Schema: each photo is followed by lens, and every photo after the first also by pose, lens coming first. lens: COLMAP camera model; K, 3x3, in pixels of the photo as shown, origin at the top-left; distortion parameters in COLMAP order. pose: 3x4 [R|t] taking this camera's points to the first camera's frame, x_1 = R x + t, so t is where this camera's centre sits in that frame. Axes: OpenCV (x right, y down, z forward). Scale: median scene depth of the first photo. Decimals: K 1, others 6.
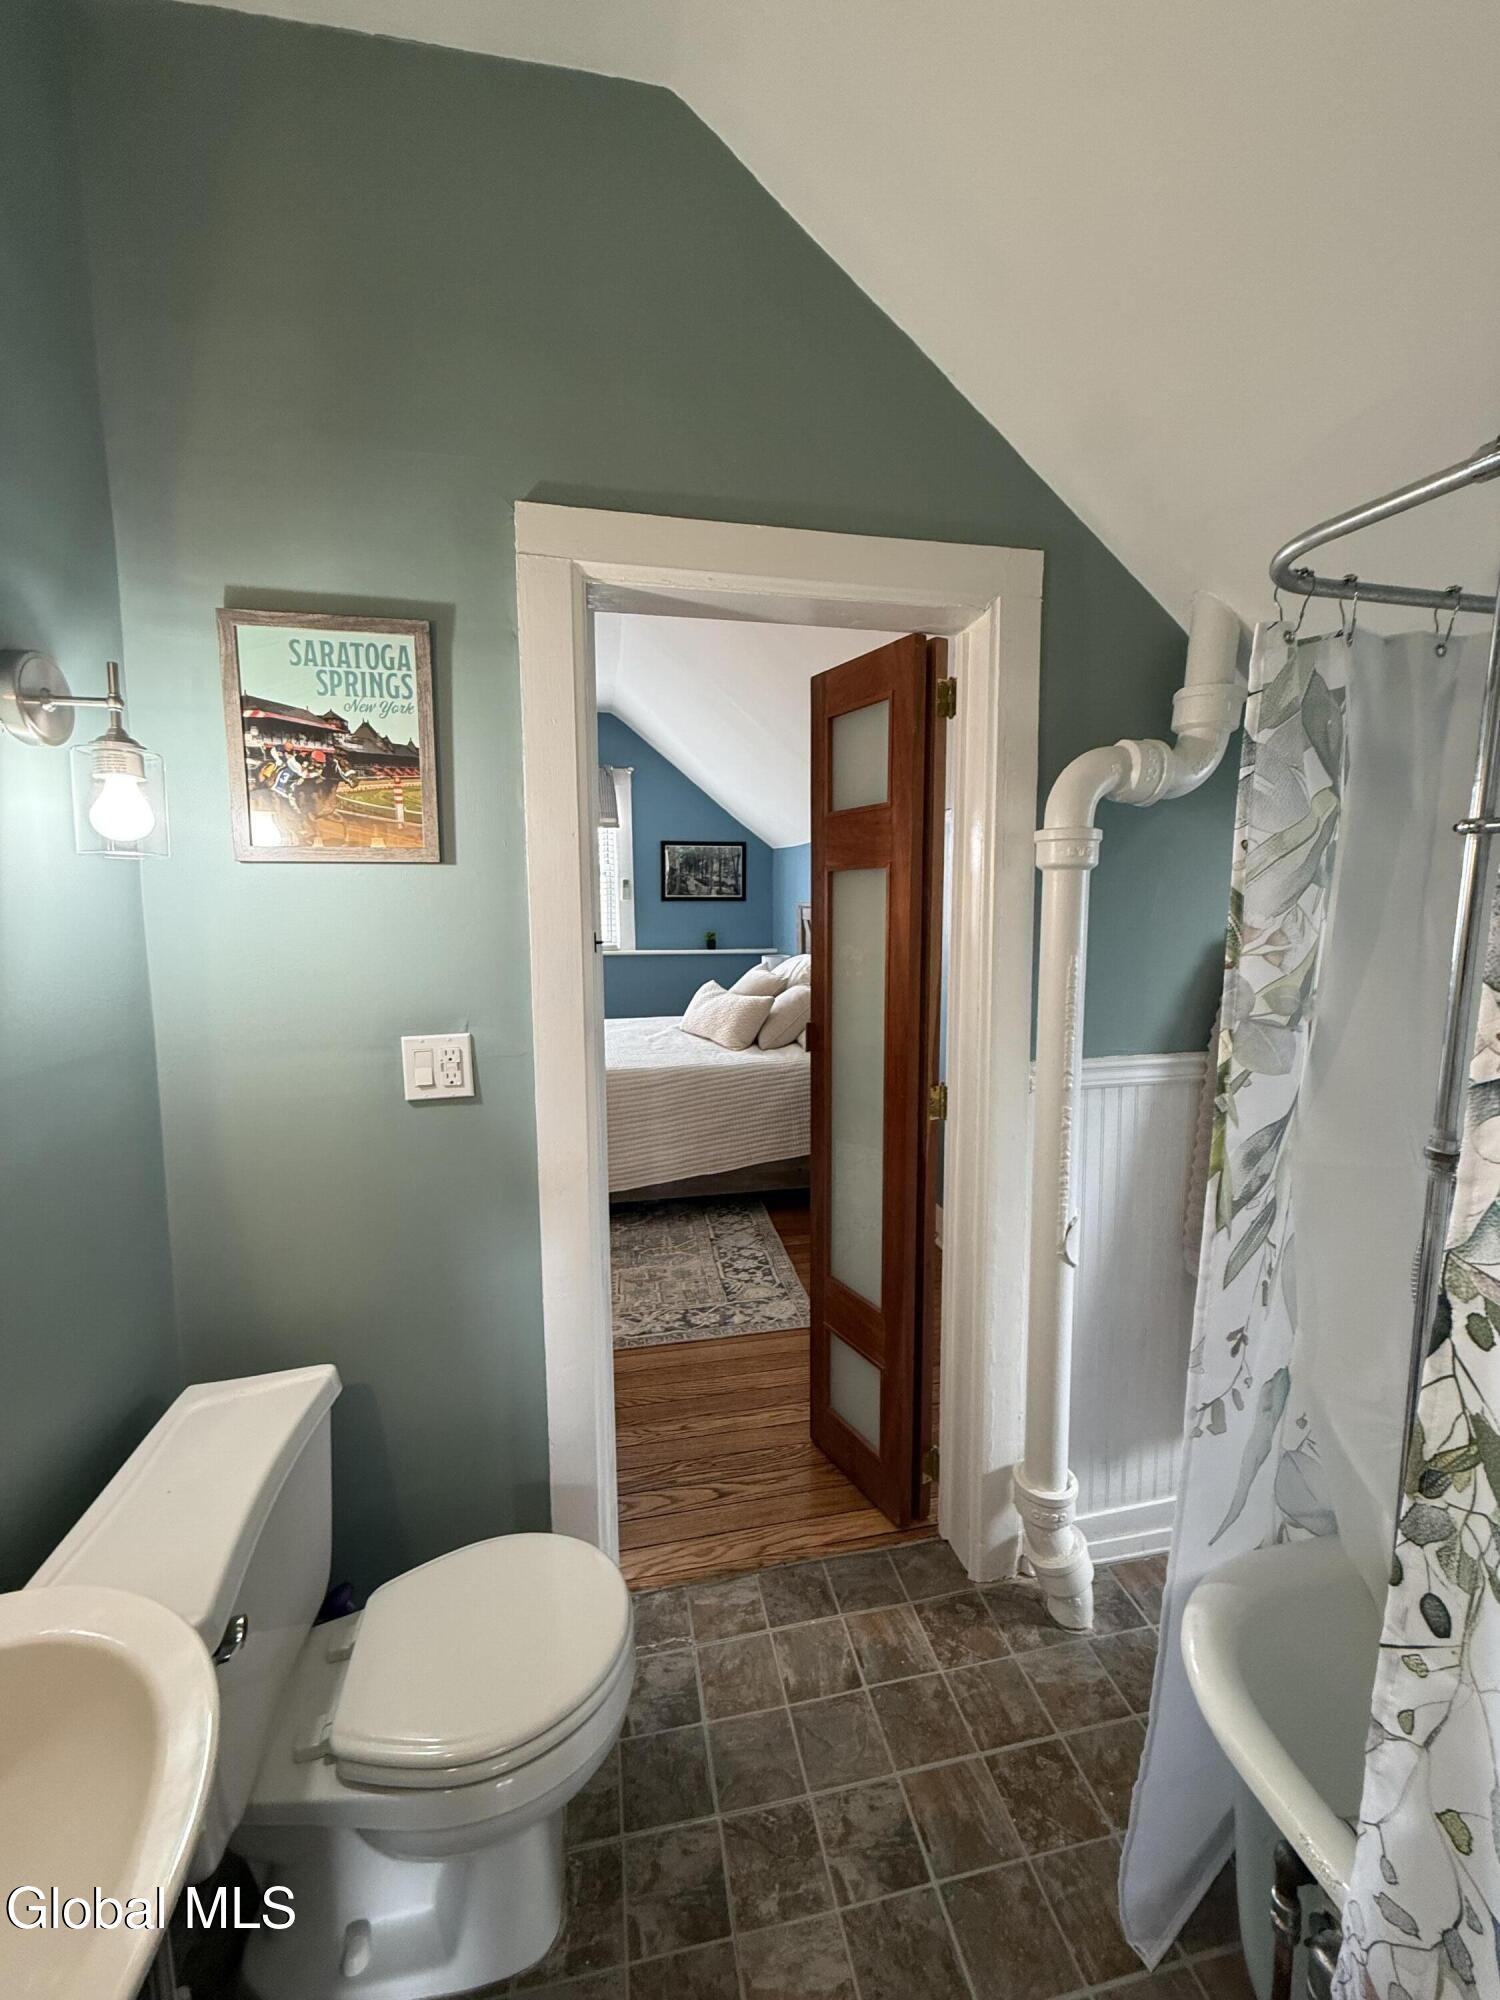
lens RADIAL K [[792.7, 0, 748.9], [0, 792.7, 1002.2], [0, 0, 1]] dist [-0.002013, 0.000225]
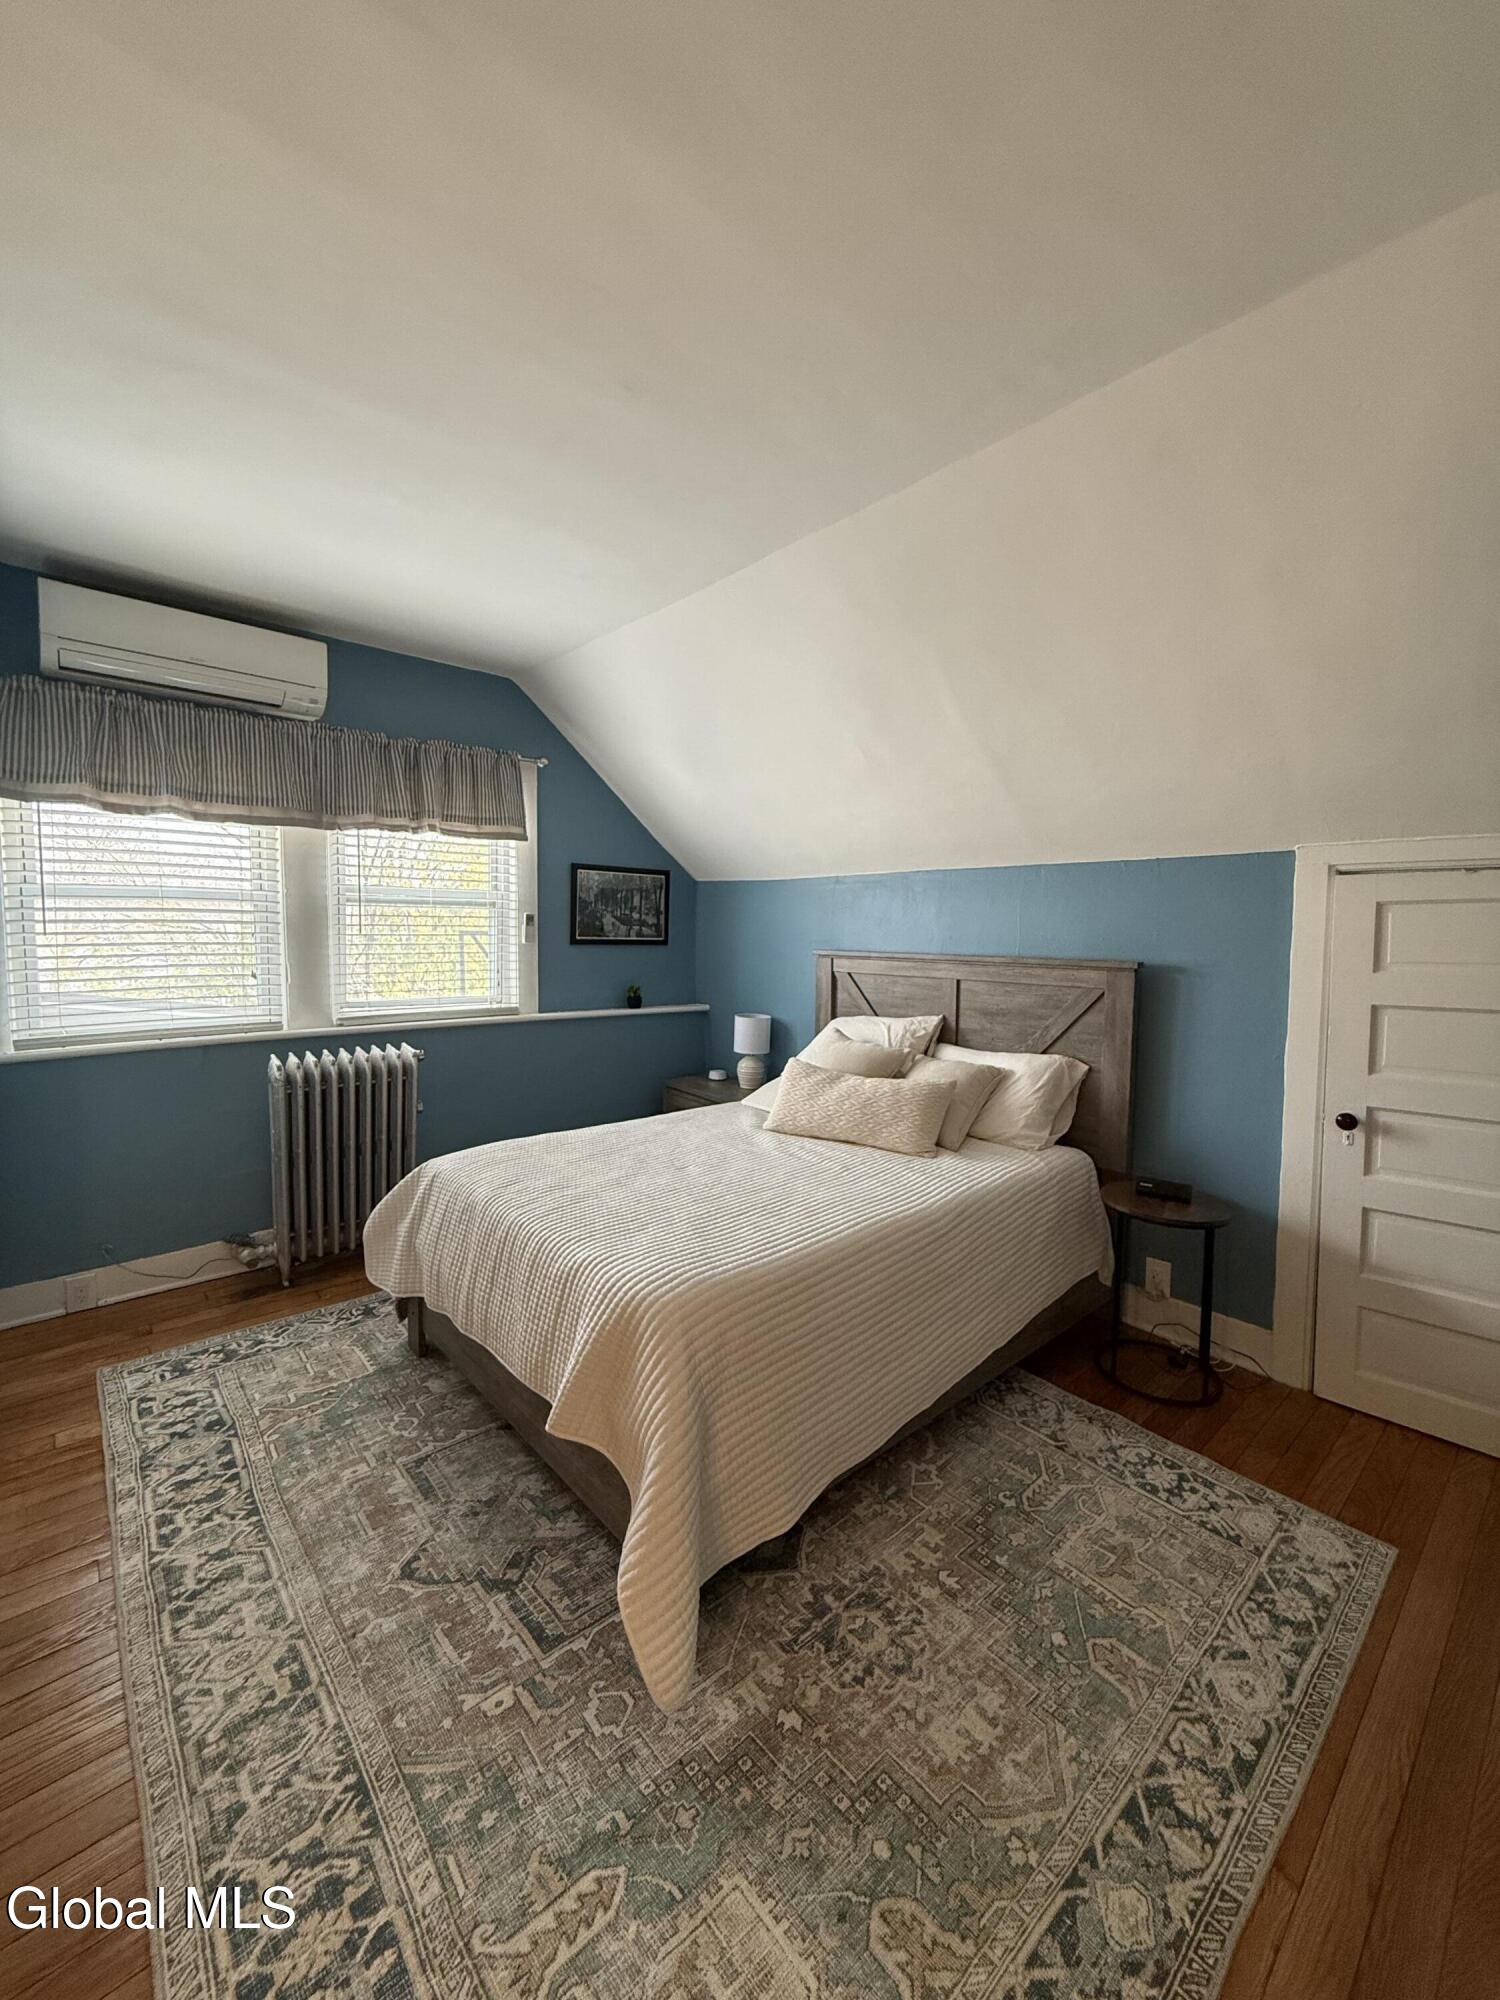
lens RADIAL K [[792.7, 0, 757.3], [0, 792.7, 1008.0], [0, 0, 1]] dist [-0.002013, 0.000225]
pose [[0.861744, -0.034104, 0.506195, -0.701132], [0.050442, 0.998554, -0.018598, -0.097690], [-0.504829, 0.041560, 0.862218, 0.593215]]
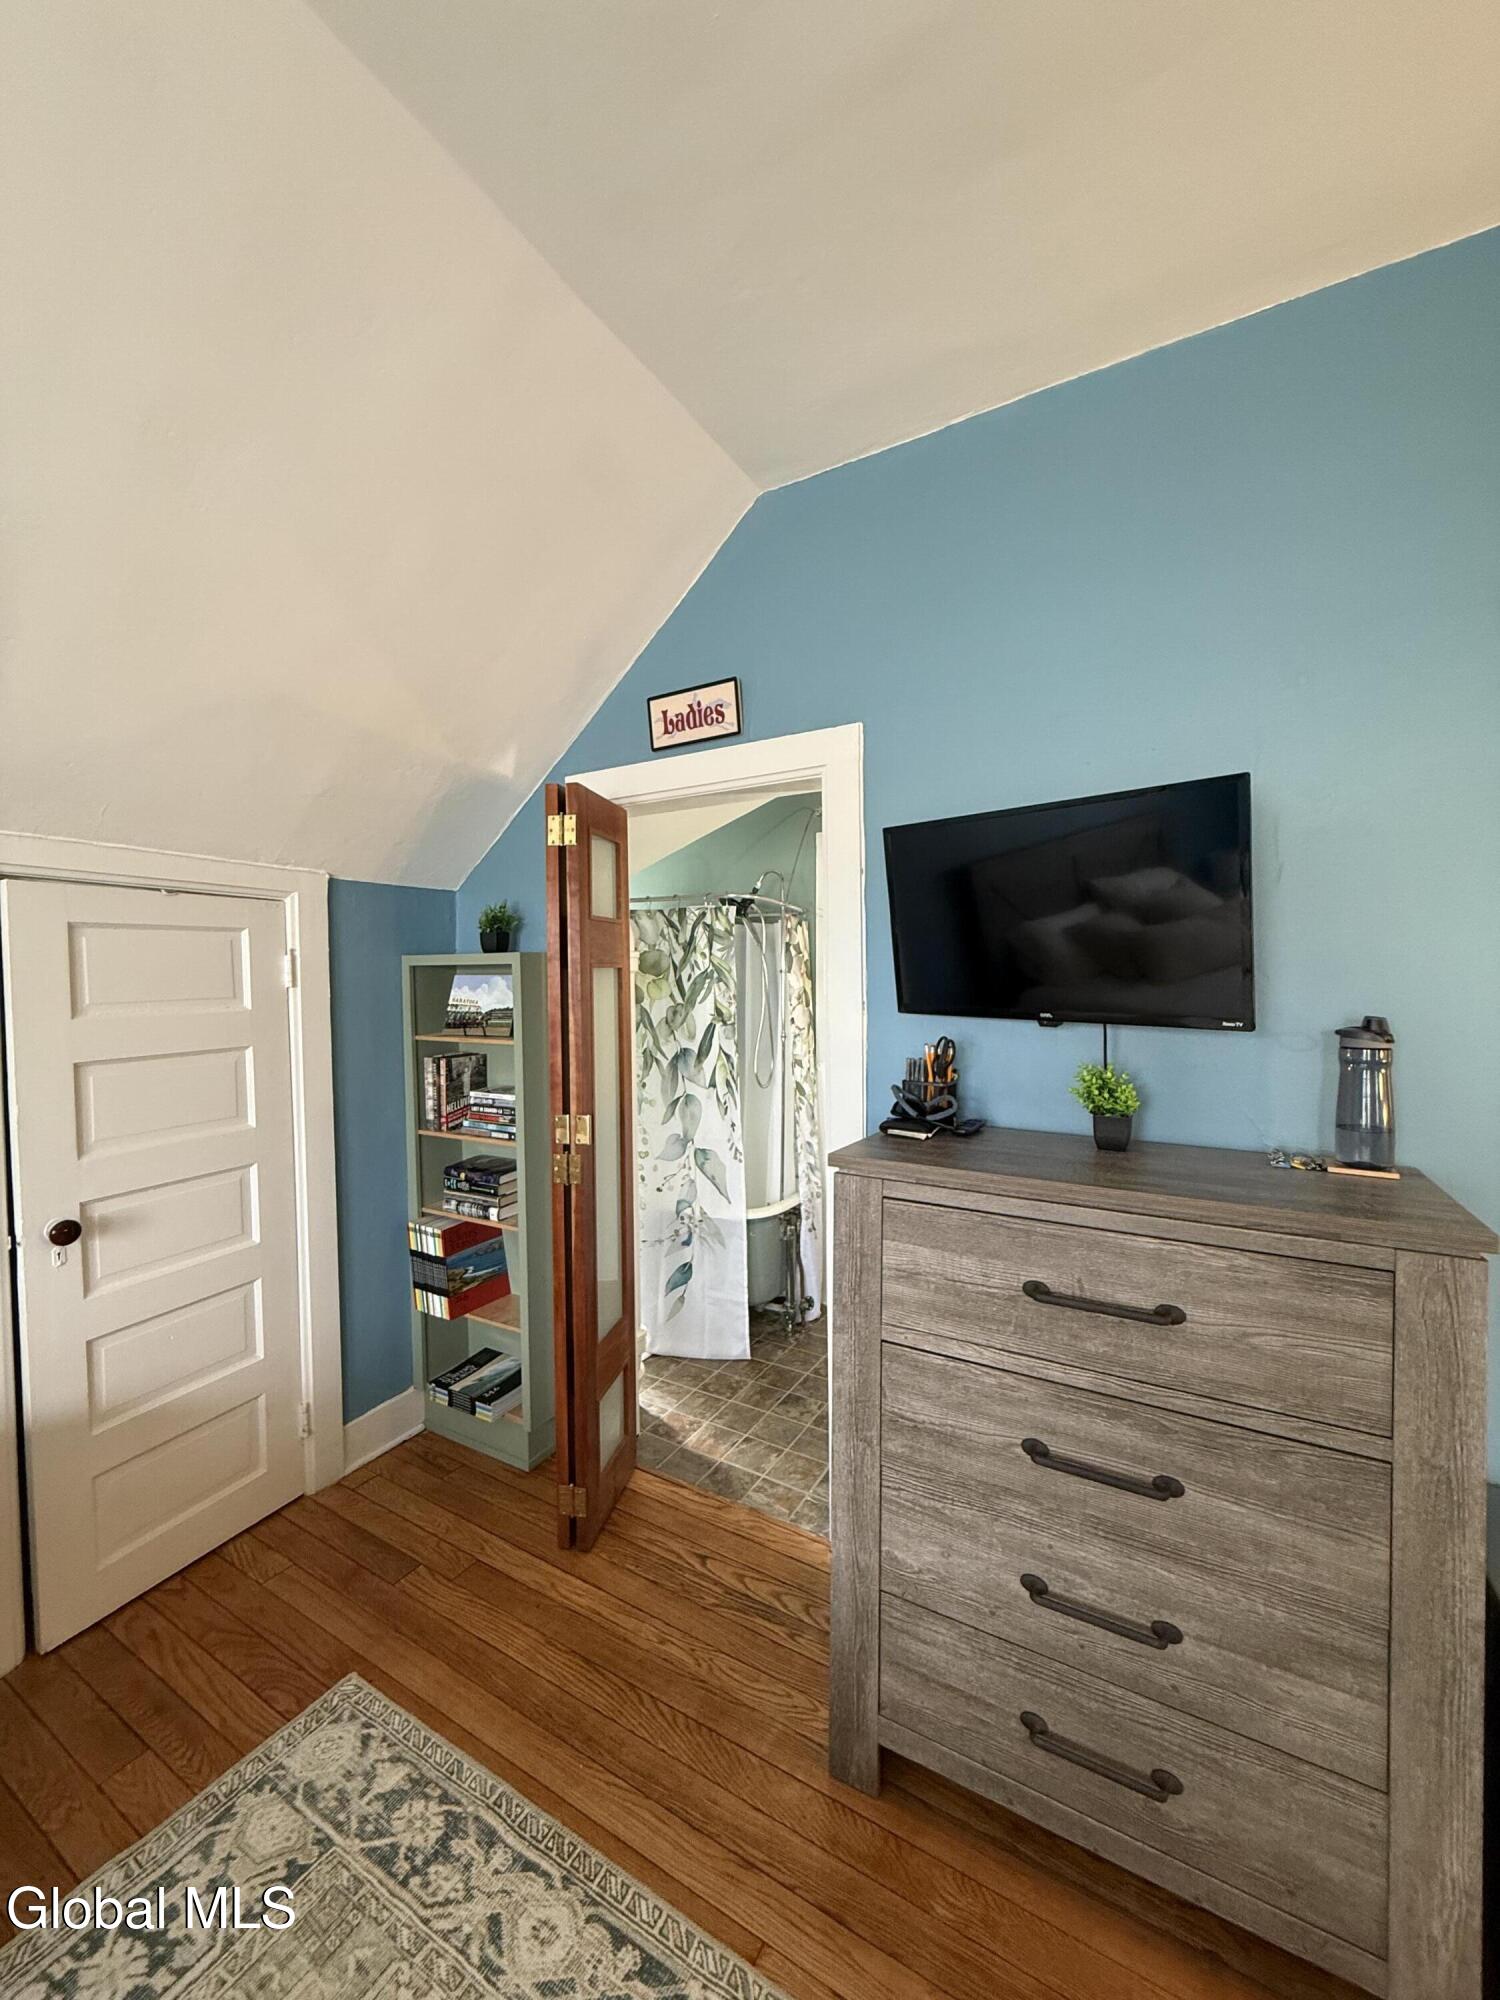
lens RADIAL K [[792.7, 0, 746.9], [0, 792.7, 987.3], [0, 0, 1]] dist [-0.002013, 0.000225]
pose [[-0.745687, -0.007039, 0.666259, -0.511805], [0.092451, 0.989179, 0.113923, -0.161595], [-0.659851, 0.146548, -0.736967, 1.076004]]
